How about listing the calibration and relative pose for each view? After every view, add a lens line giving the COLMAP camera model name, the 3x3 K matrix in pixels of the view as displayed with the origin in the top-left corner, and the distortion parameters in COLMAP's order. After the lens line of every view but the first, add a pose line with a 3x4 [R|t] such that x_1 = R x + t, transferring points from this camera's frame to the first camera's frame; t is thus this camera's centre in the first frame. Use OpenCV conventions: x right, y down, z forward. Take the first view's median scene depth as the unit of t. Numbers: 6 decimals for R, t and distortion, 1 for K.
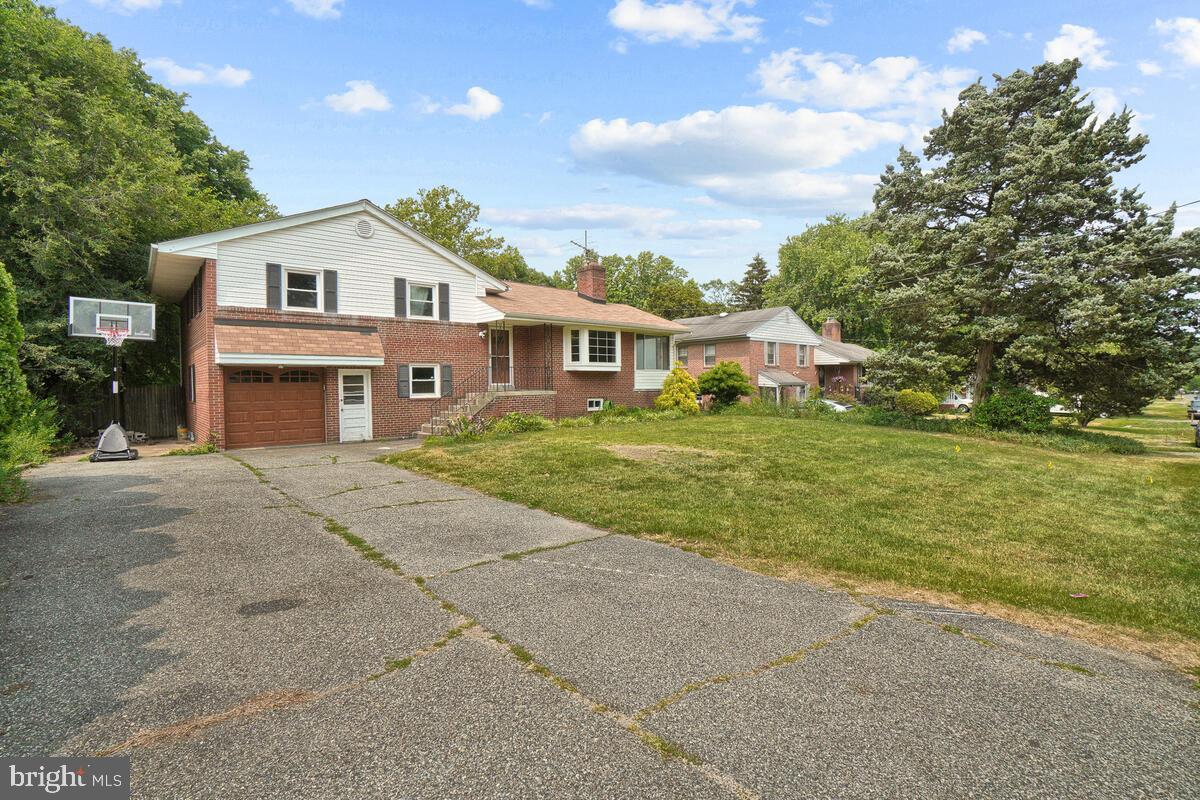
lens RADIAL K [[518.0, 0, 610.8], [0, 518.0, 401.1], [0, 0, 1]] dist [-0.006606, 0.001269]
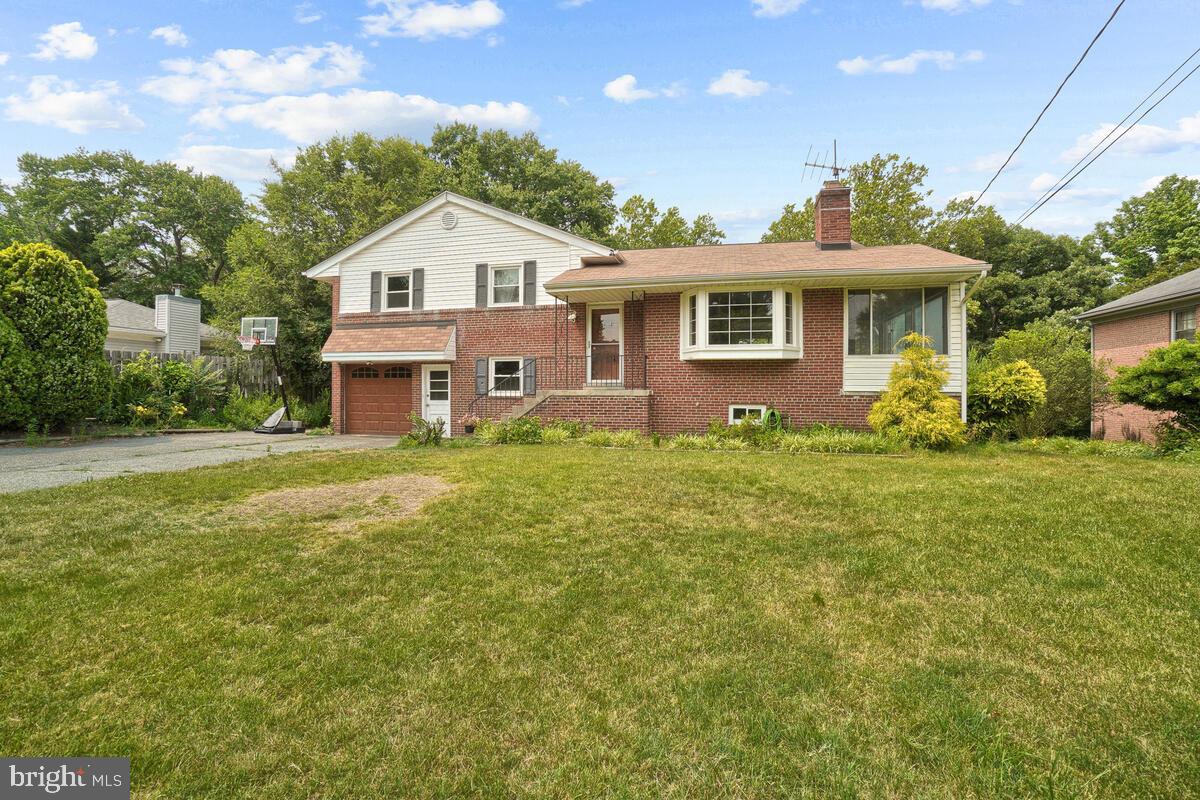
lens RADIAL K [[518.0, 0, 600.1], [0, 518.0, 390.7], [0, 0, 1]] dist [-0.006606, 0.001269]
pose [[0.582543, 0.007951, -0.812761, 0.464031], [-0.036352, 0.999206, -0.016281, -0.007046], [0.811987, 0.039030, 0.582370, 0.652201]]
